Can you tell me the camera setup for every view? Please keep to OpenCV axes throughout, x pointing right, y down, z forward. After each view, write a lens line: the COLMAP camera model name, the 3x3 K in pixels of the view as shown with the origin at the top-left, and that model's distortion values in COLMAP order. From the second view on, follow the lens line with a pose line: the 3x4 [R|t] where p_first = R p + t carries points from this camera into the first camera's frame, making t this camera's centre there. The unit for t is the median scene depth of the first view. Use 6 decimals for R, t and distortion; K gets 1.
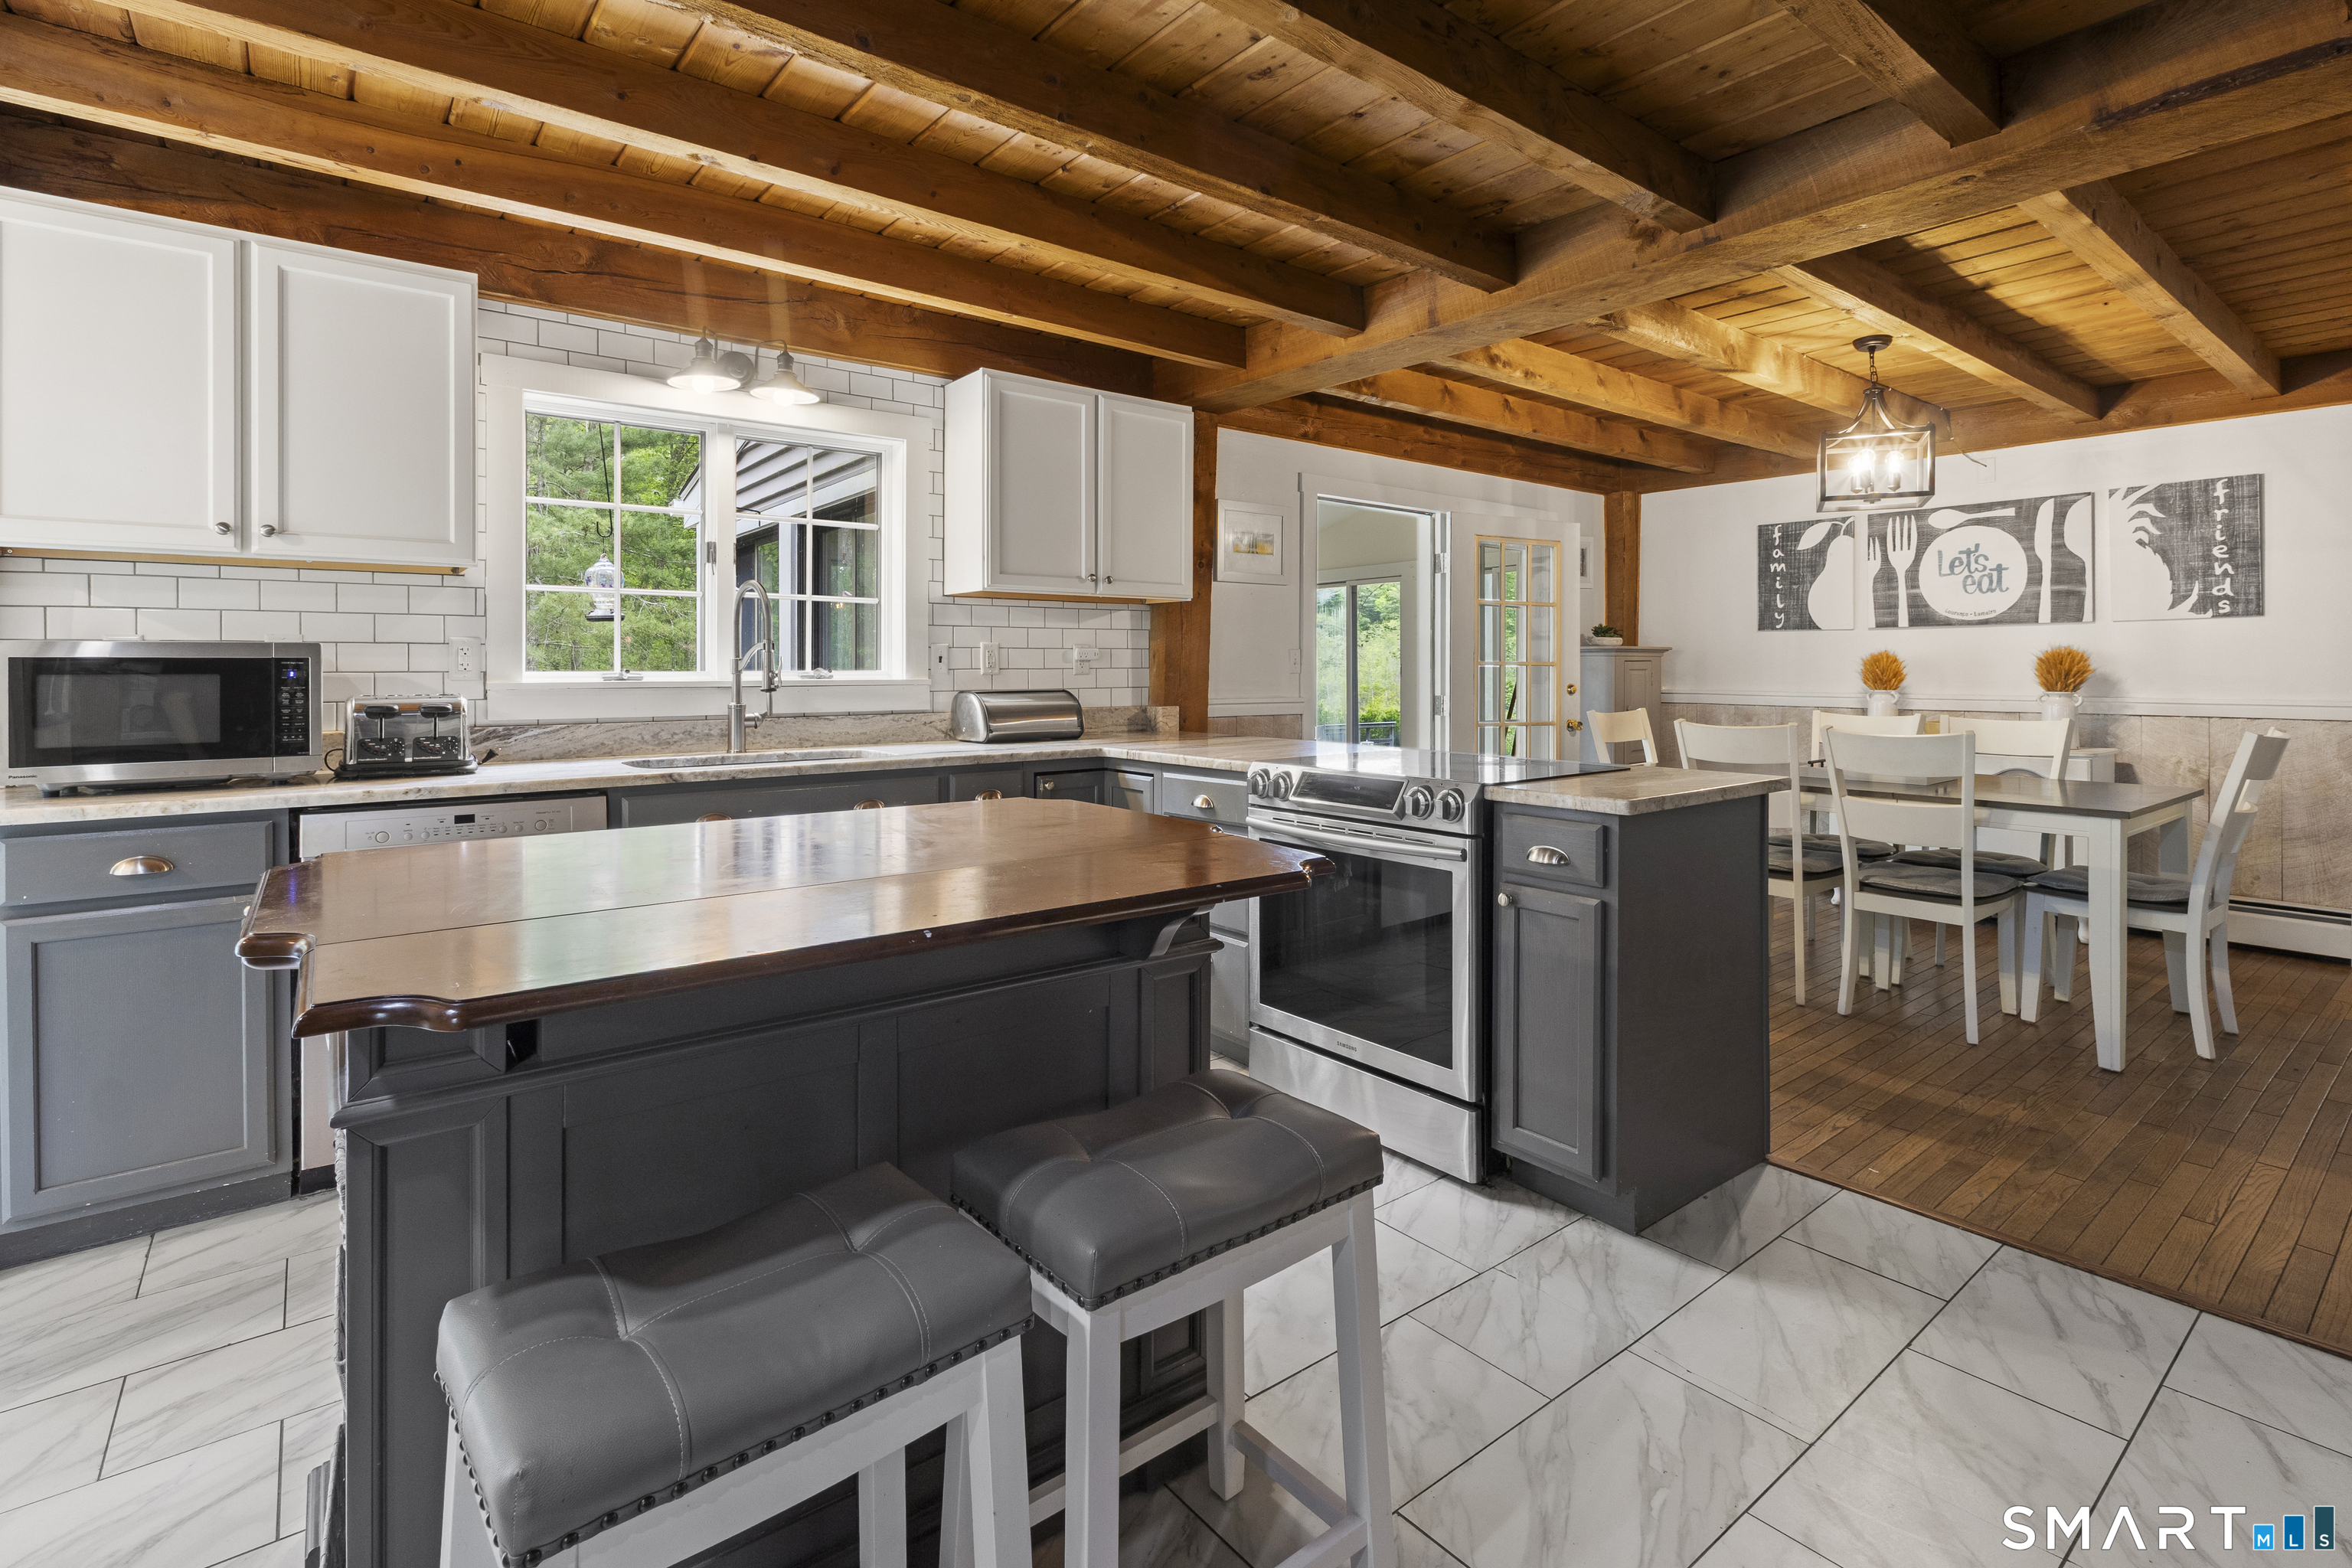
lens RADIAL K [[1093.7, 0, 1189.4], [0, 1093.7, 783.2], [0, 0, 1]] dist [-0.000386, -0.000004]
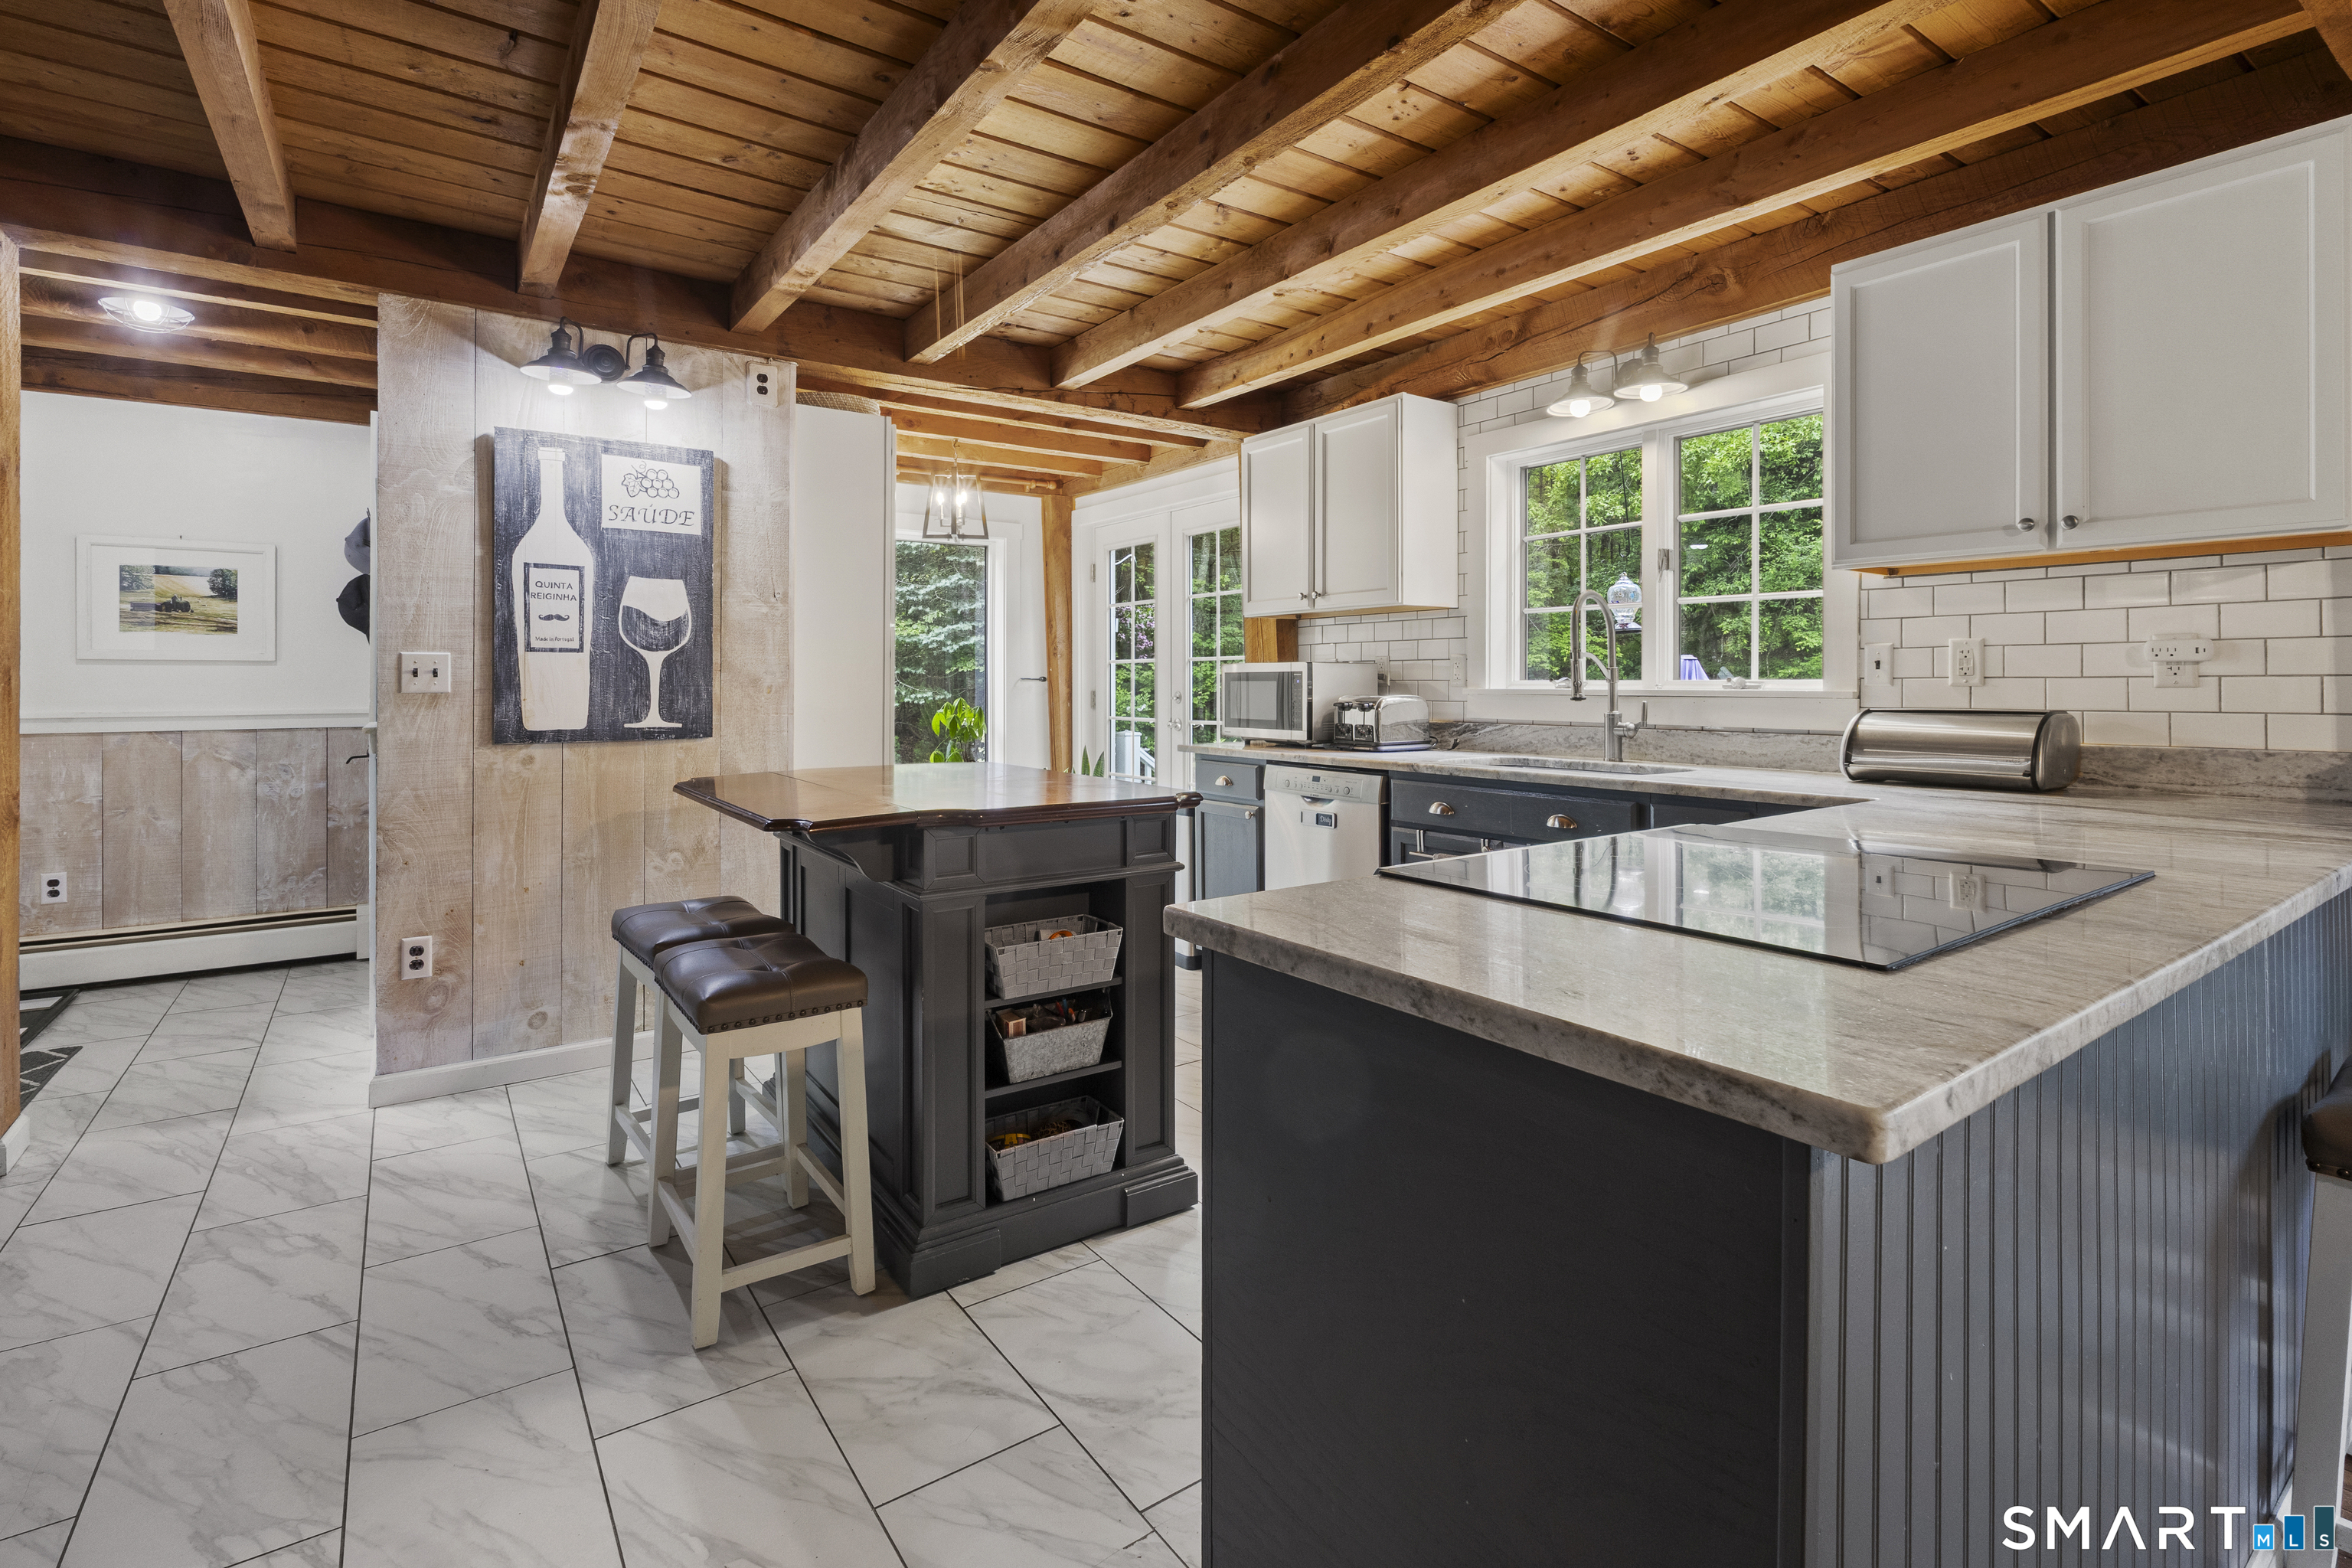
lens RADIAL K [[1093.7, 0, 1189.4], [0, 1093.7, 783.2], [0, 0, 1]] dist [-0.000386, -0.000004]
pose [[-0.052529, 0.092710, -0.994307, 0.627141], [-0.104796, 0.989672, 0.097814, -0.067337], [0.993105, 0.109338, -0.042271, 0.676931]]
